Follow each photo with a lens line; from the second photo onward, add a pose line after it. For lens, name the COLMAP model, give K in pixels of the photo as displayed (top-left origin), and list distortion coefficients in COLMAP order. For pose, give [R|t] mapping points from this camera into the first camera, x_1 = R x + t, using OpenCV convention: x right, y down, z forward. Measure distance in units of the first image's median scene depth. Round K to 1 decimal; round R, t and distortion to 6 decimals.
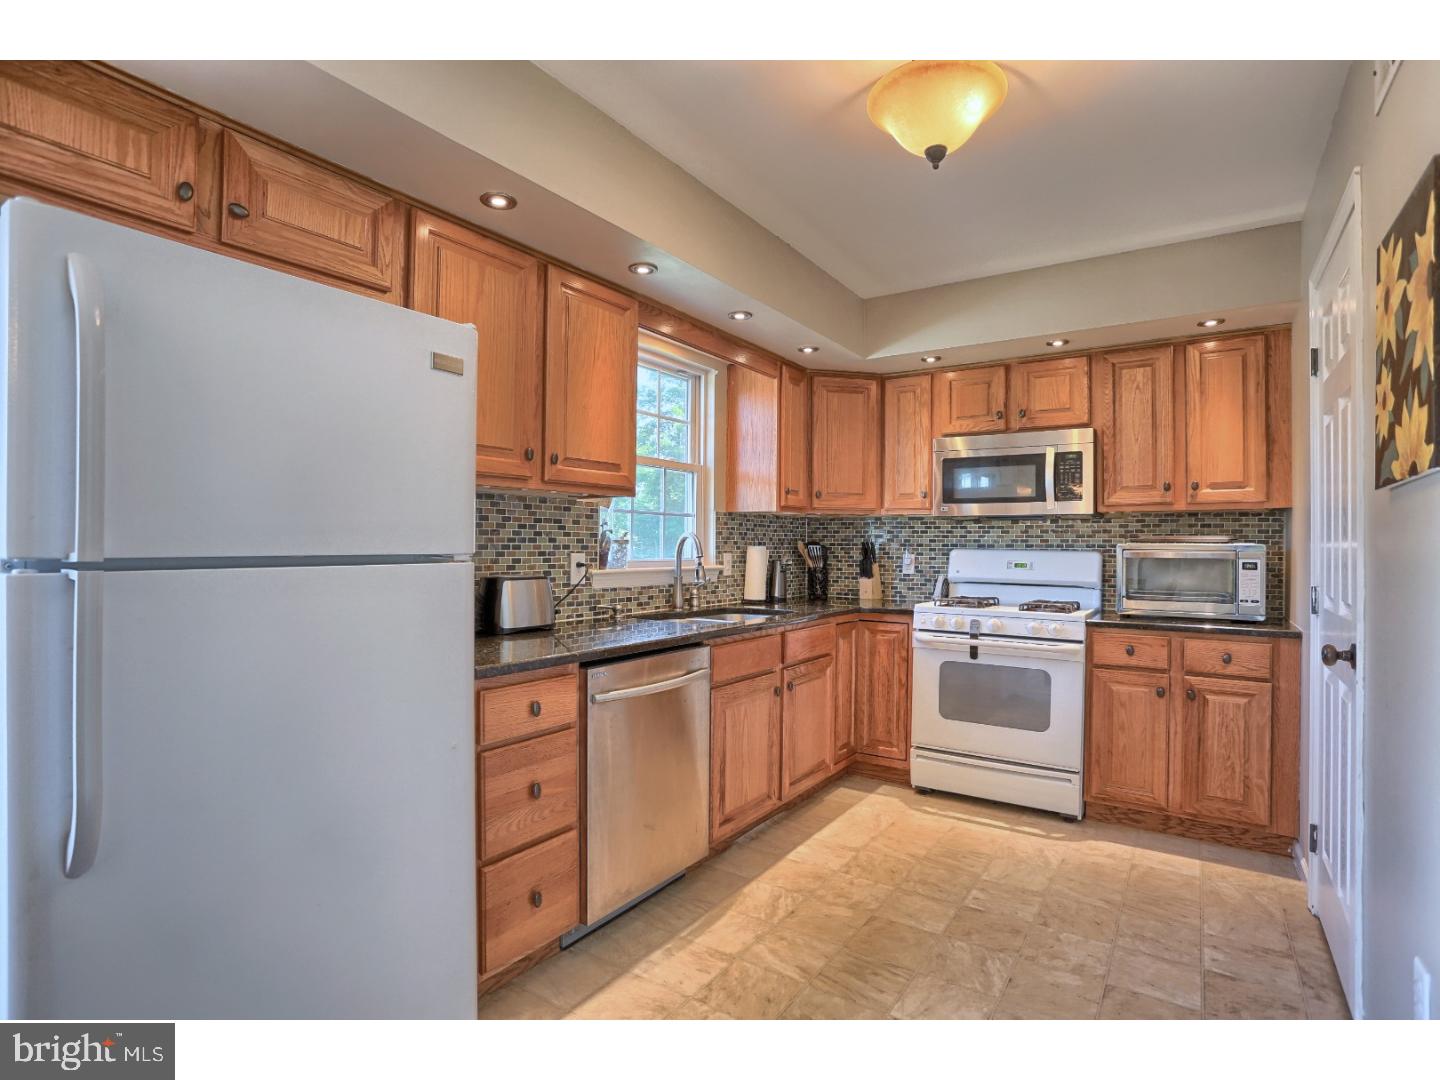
lens RADIAL K [[731.7, 0, 720.0], [0, 731.7, 540.0], [0, 0, 1]] dist [-0.058741, 0.030742]
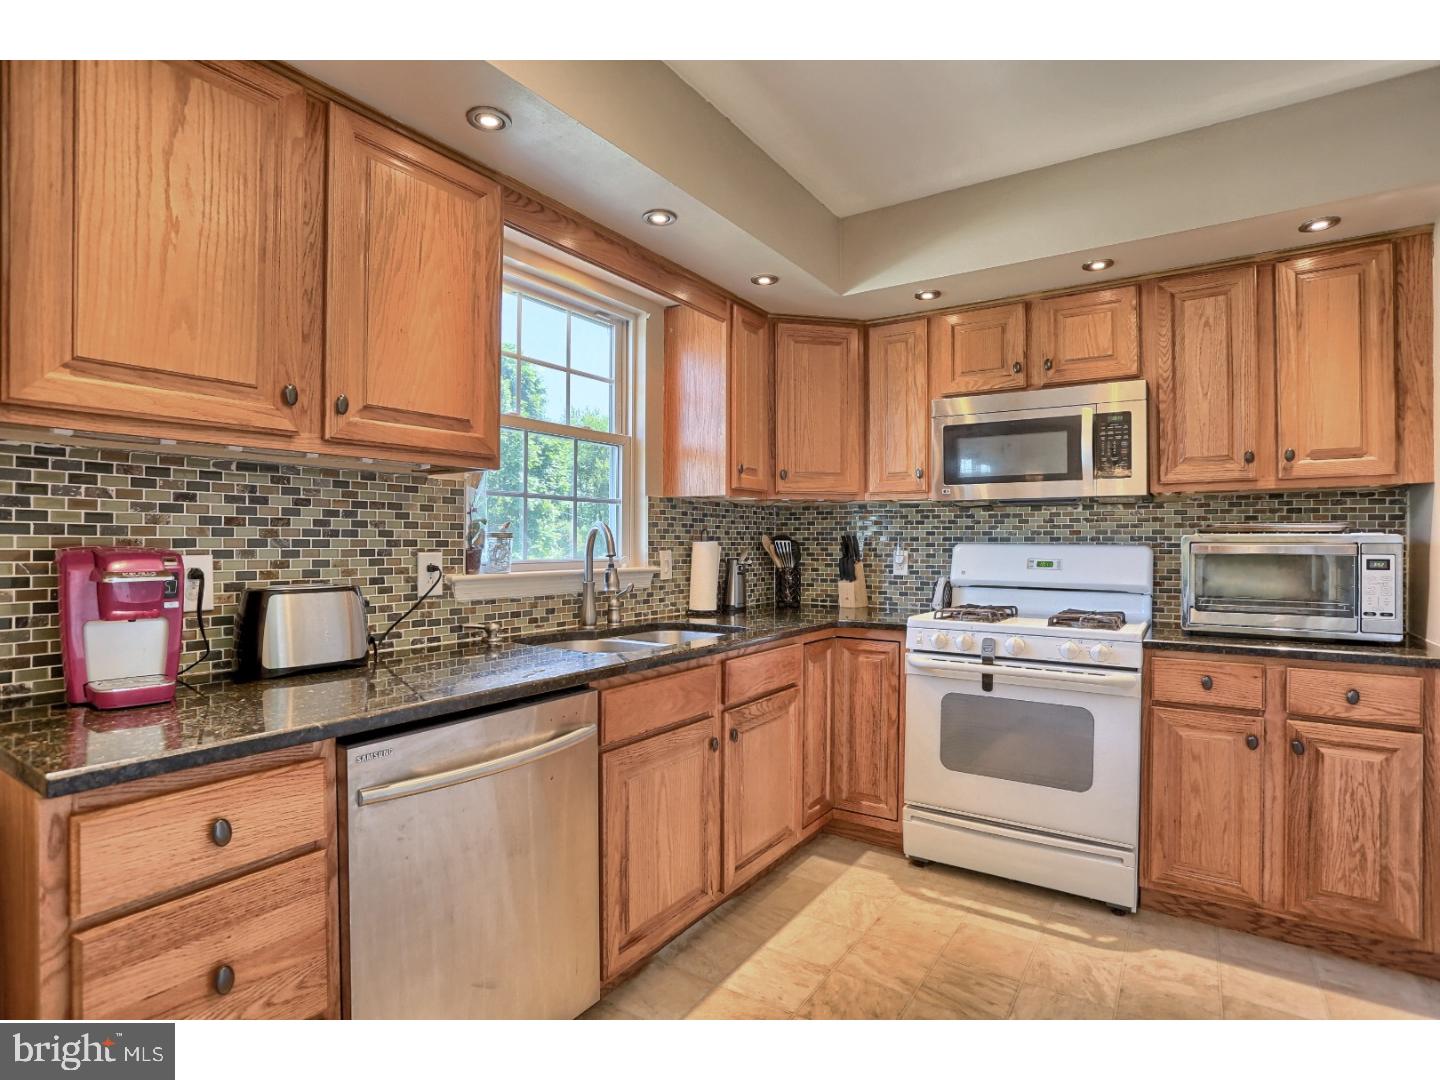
lens RADIAL K [[731.7, 0, 720.0], [0, 731.7, 540.0], [0, 0, 1]] dist [-0.058741, 0.030742]
pose [[0.999974, -0.005734, 0.004462, 0.076509], [0.005717, 0.999977, 0.003767, 0.005084], [-0.004484, -0.003741, 0.999983, 0.270293]]
